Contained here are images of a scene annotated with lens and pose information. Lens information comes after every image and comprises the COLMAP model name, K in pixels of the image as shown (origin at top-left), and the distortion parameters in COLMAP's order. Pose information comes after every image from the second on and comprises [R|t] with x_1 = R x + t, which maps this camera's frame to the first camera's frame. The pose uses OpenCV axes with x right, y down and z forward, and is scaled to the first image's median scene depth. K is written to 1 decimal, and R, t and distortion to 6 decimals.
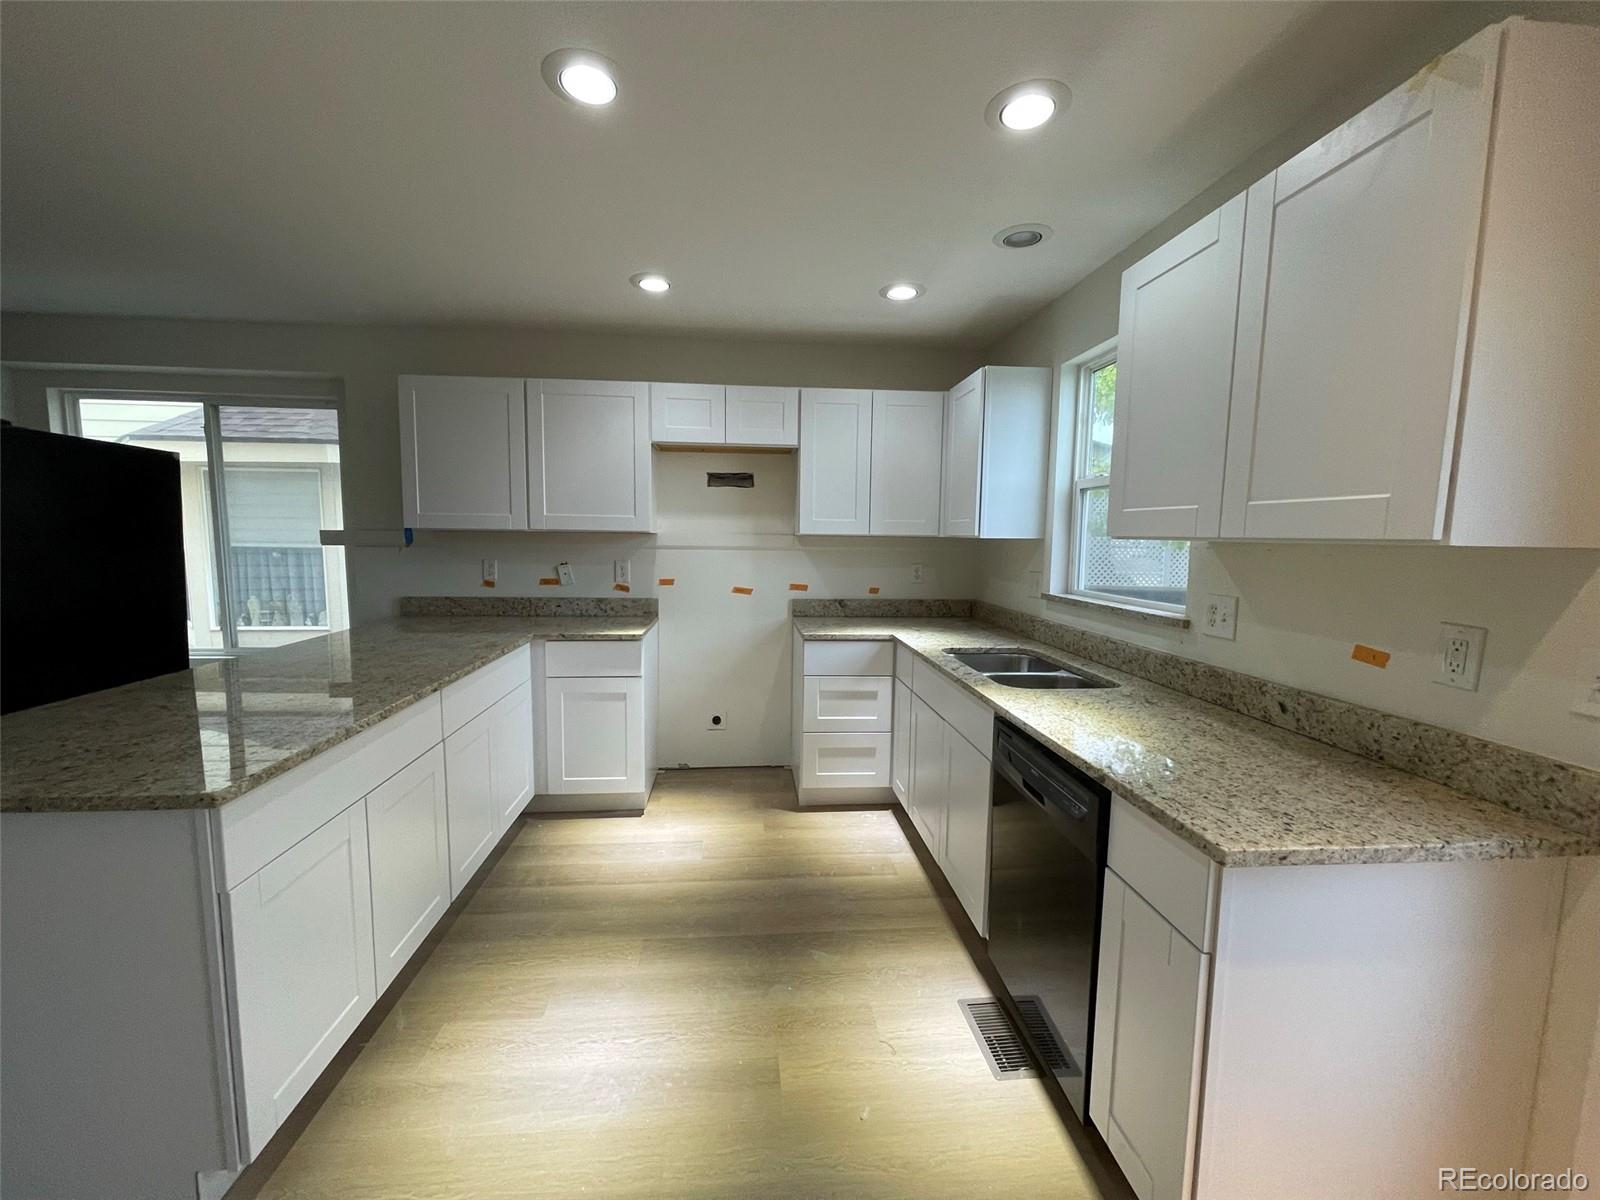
lens RADIAL K [[644.6, 0, 800.4], [0, 644.6, 594.8], [0, 0, 1]] dist [0.005316, -0.000693]
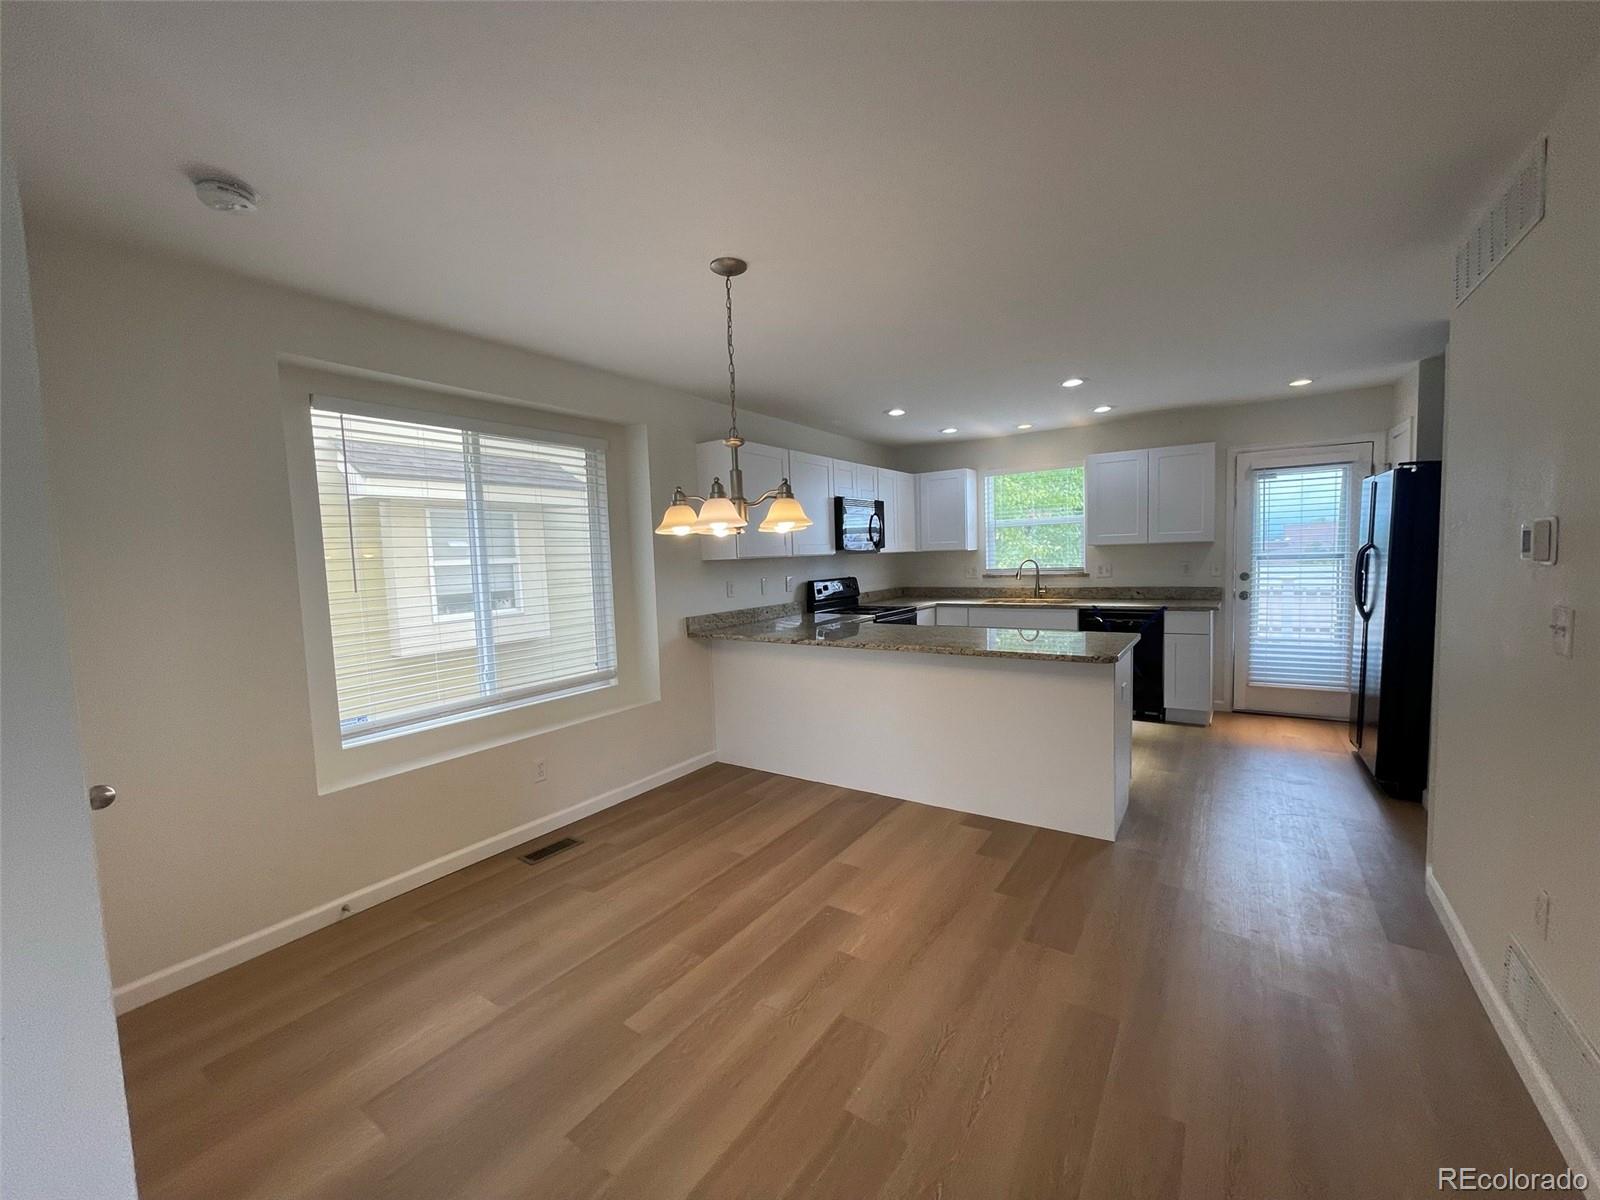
lens RADIAL K [[644.6, 0, 785.7], [0, 644.6, 599.5], [0, 0, 1]] dist [0.005316, -0.000693]
pose [[0.637646, -0.089765, 0.765081, -1.575248], [0.117890, 0.992859, 0.018236, -0.034527], [-0.761255, 0.078568, 0.643675, 0.116625]]
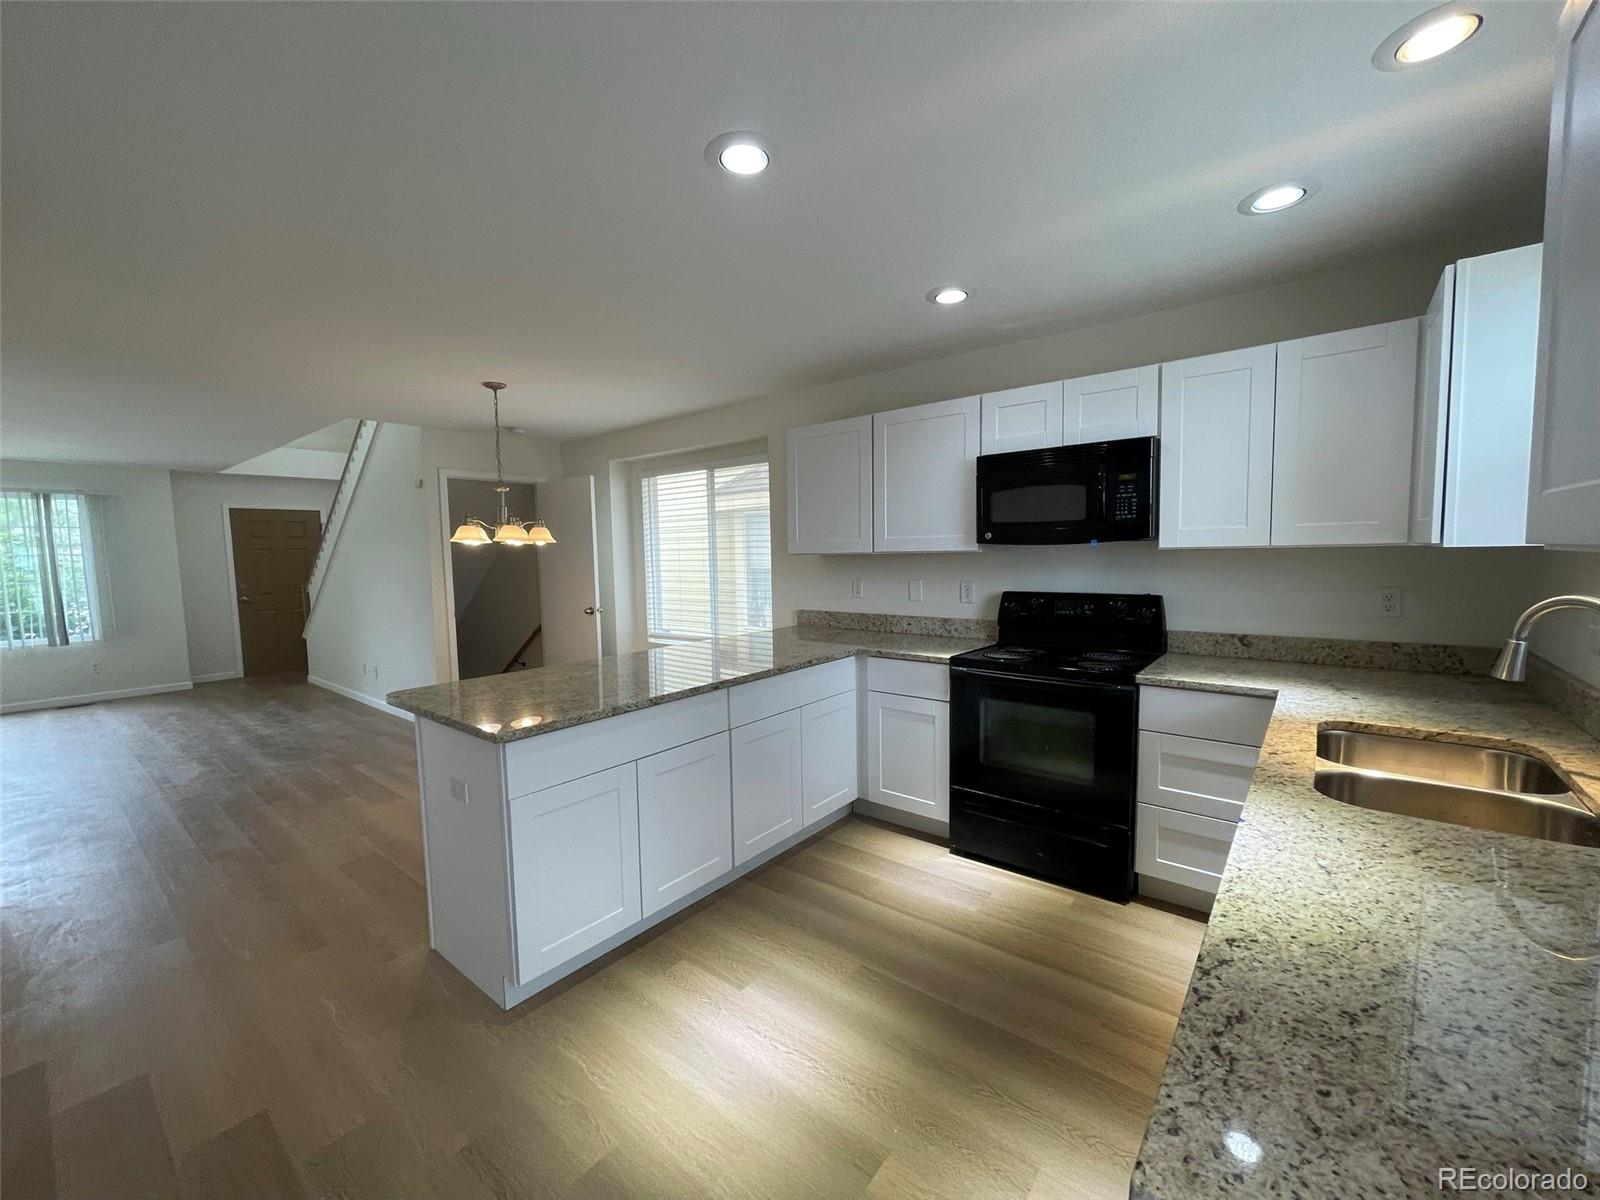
lens RADIAL K [[644.6, 0, 790.9], [0, 644.6, 595.2], [0, 0, 1]] dist [0.005316, -0.000693]
pose [[0.713900, 0.019309, -0.699982, 0.249708], [-0.037650, 0.999232, -0.010835, -0.012760], [0.699235, 0.034090, 0.714079, 0.136328]]
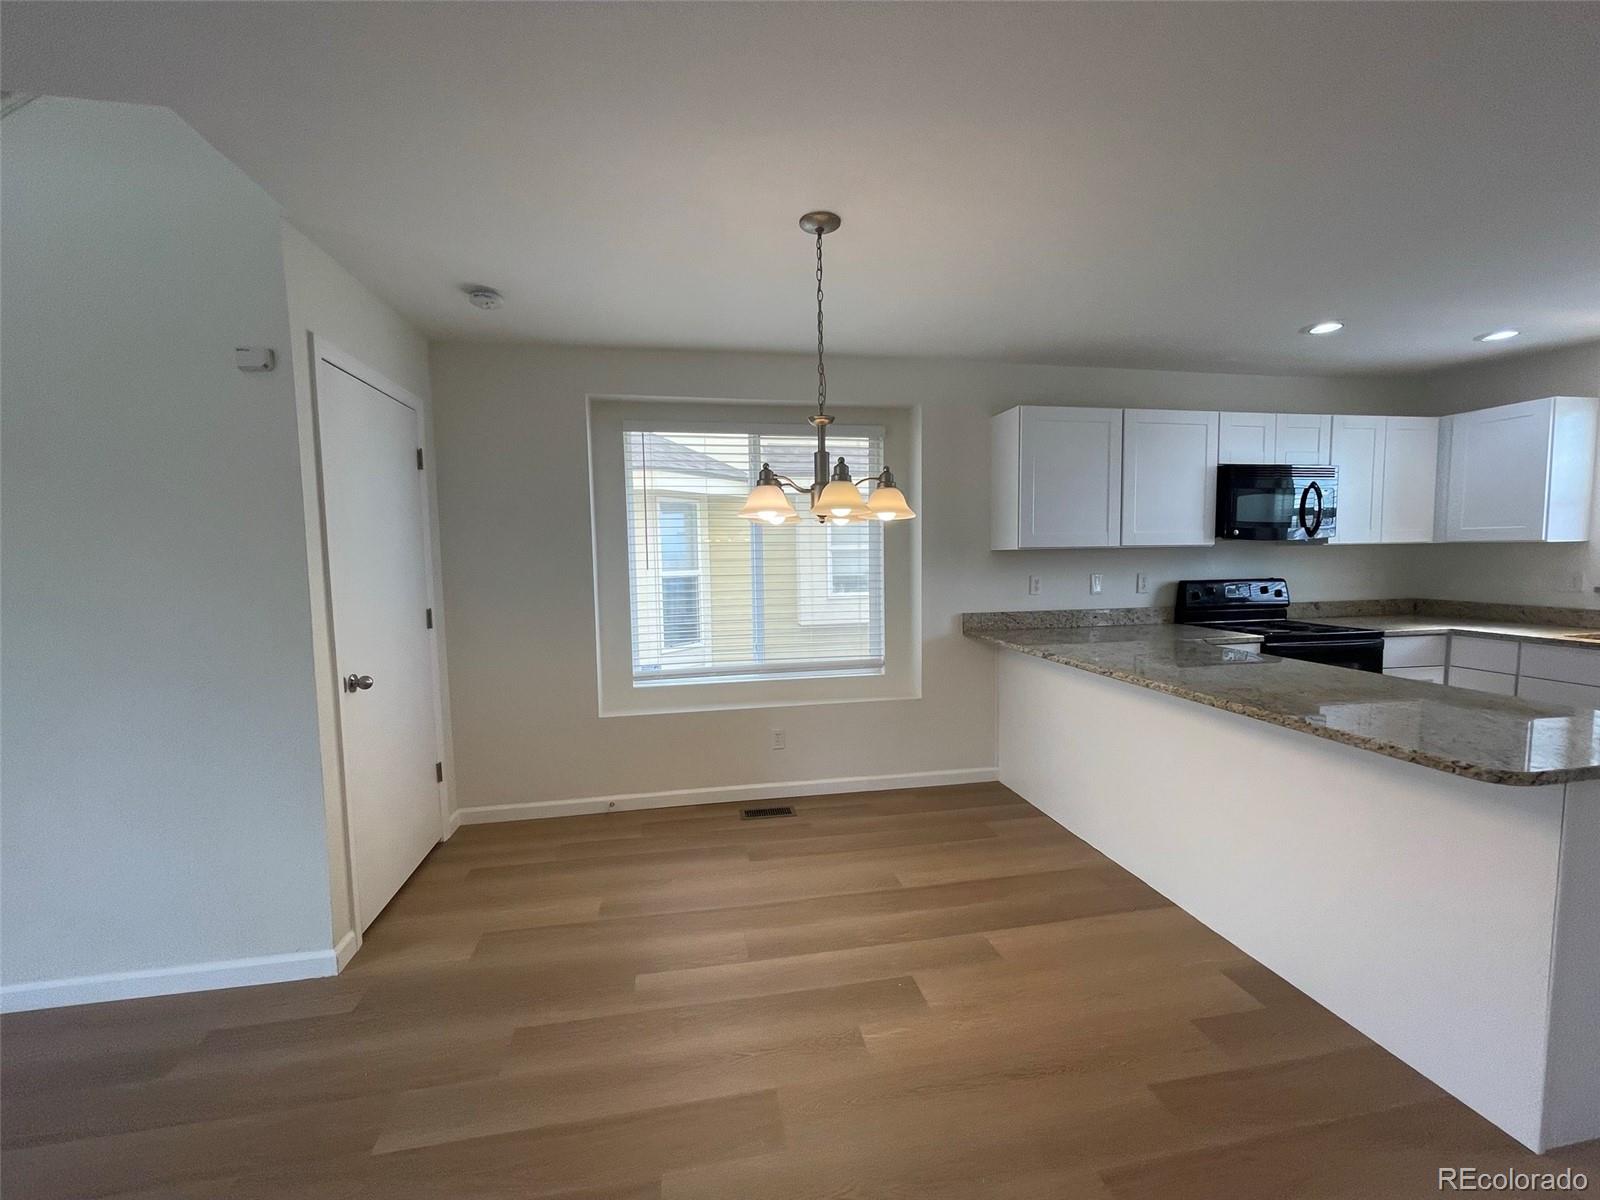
lens RADIAL K [[644.6, 0, 808.6], [0, 644.6, 599.5], [0, 0, 1]] dist [0.005316, -0.000693]
pose [[0.994417, -0.035867, 0.099237, -1.098721], [0.038127, 0.999053, -0.020970, -0.009066], [-0.098391, 0.024636, 0.994843, -0.035865]]
